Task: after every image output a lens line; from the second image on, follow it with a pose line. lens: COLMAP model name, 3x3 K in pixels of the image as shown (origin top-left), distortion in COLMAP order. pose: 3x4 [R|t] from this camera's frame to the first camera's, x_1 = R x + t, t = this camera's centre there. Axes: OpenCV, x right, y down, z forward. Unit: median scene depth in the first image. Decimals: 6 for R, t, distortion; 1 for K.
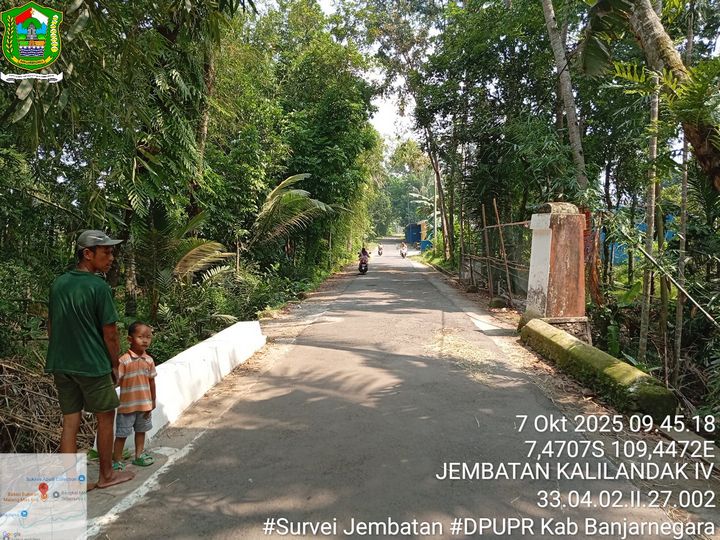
lens RADIAL K [[550.8, 0, 355.6], [0, 550.8, 265.3], [0, 0, 1]] dist [0.096320, -0.201875]
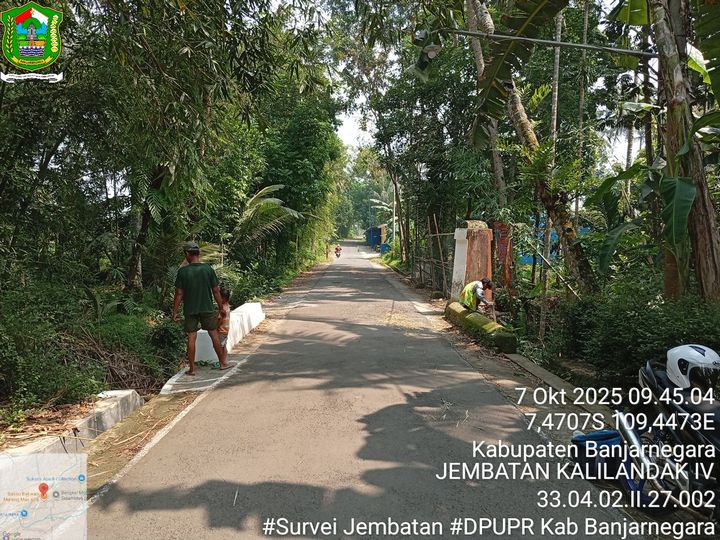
lens RADIAL K [[550.8, 0, 360.2], [0, 550.8, 273.6], [0, 0, 1]] dist [0.096320, -0.201875]
pose [[0.996806, 0.009760, 0.079267, -0.021146], [-0.010705, 0.999876, 0.011510, 0.005920], [-0.079145, -0.012322, 0.996787, -0.254330]]
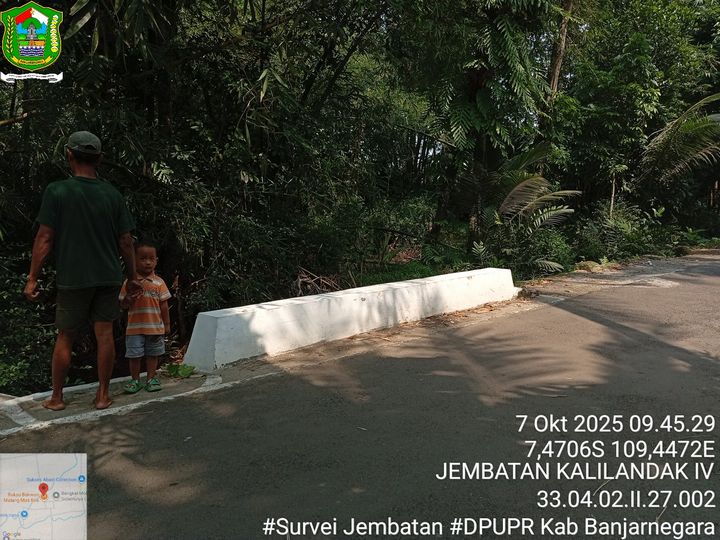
lens RADIAL K [[550.8, 0, 362.6], [0, 550.8, 272.9], [0, 0, 1]] dist [0.096320, -0.201875]
pose [[0.722914, 0.128753, -0.678836, 0.144148], [-0.048314, 0.989499, 0.136225, 0.001624], [0.689247, -0.065682, 0.721543, 0.153133]]
